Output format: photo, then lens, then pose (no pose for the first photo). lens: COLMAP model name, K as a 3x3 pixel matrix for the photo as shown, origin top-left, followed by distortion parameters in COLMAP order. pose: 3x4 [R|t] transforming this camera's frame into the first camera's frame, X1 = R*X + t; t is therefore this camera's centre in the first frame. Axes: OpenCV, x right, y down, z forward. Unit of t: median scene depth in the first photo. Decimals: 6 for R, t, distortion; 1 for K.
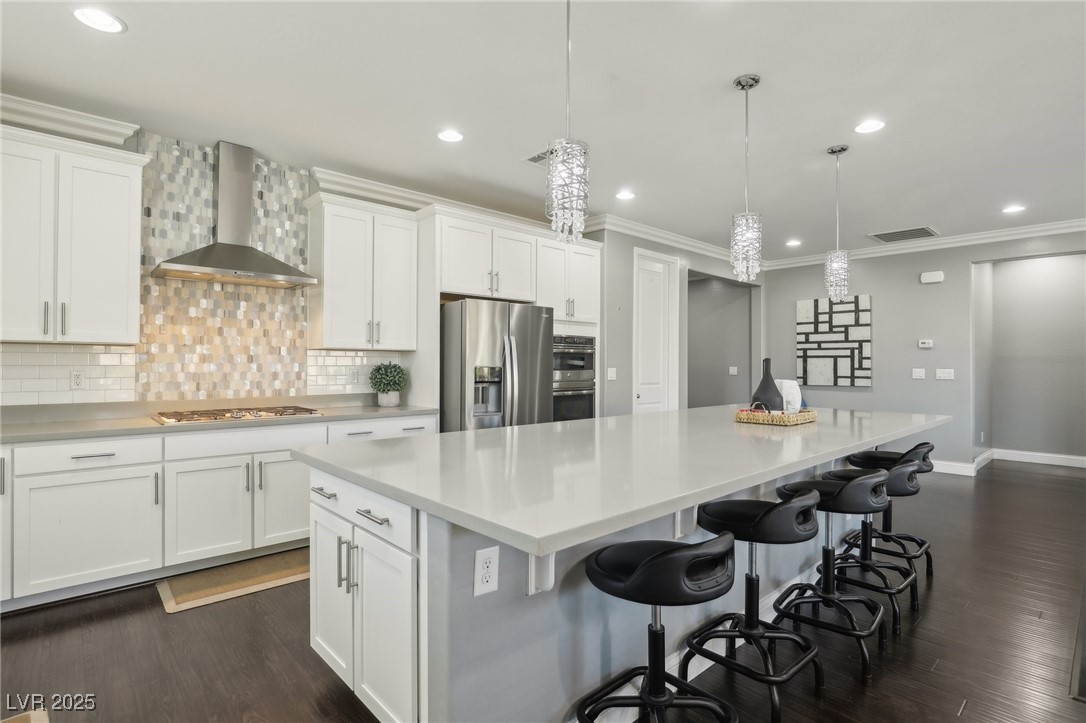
lens RADIAL K [[533.0, 0, 543.4], [0, 533.0, 363.3], [0, 0, 1]] dist [-0.031318, 0.011986]
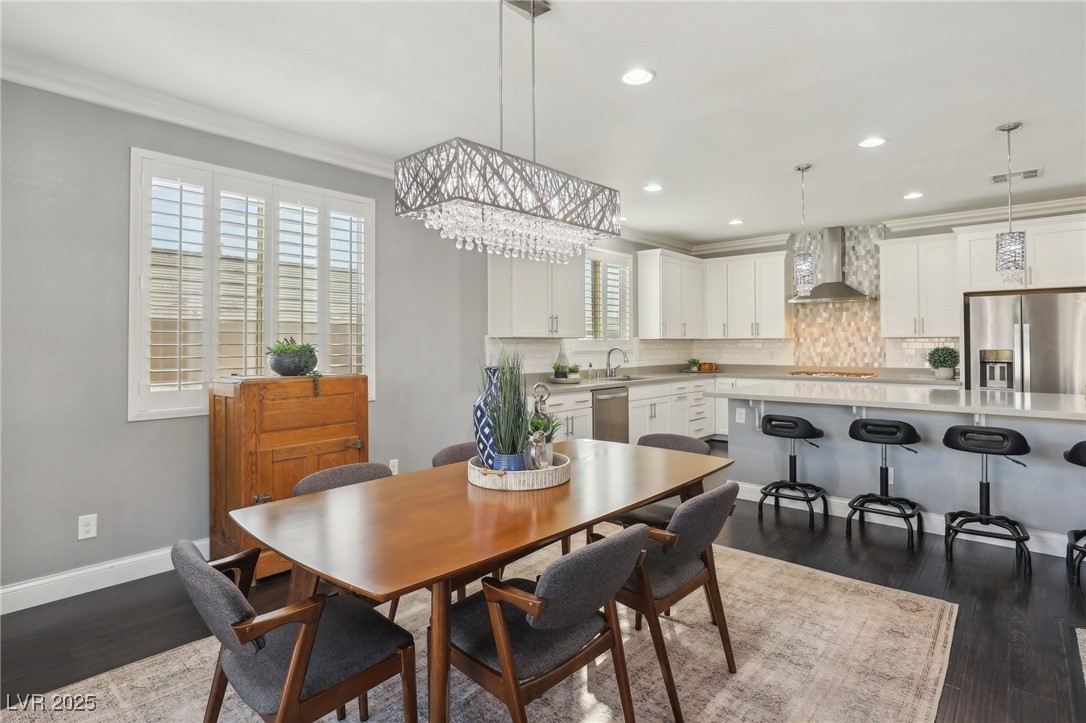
lens RADIAL K [[554.8, 0, 553.6], [0, 554.8, 333.6], [0, 0, 1]] dist [-0.010271, -0.000471]
pose [[0.125368, -0.022326, -0.991859, 1.095118], [0.004824, 0.999749, -0.021894, -0.008981], [0.992099, -0.002040, 0.125445, -0.182581]]
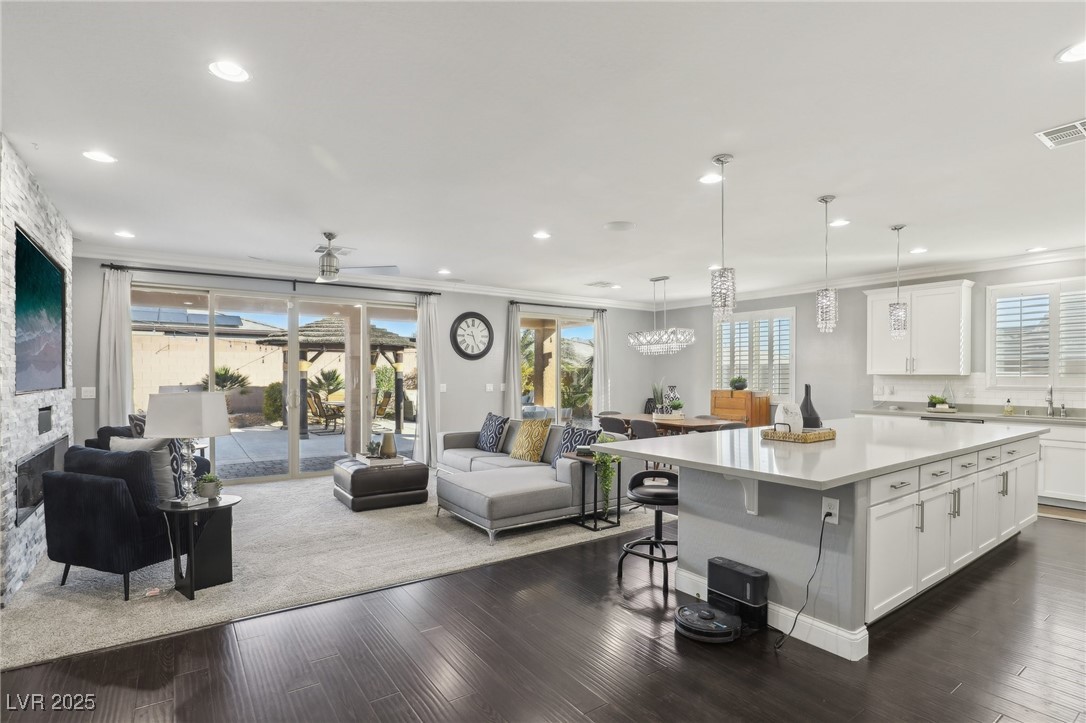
lens RADIAL K [[541.6, 0, 556.9], [0, 541.6, 377.3], [0, 0, 1]] dist [-0.053561, 0.014724]
pose [[-0.994043, -0.006602, 0.108790, 0.685890], [-0.006154, 0.999971, 0.004453, -0.021692], [-0.108816, 0.003757, -0.994055, 1.837552]]
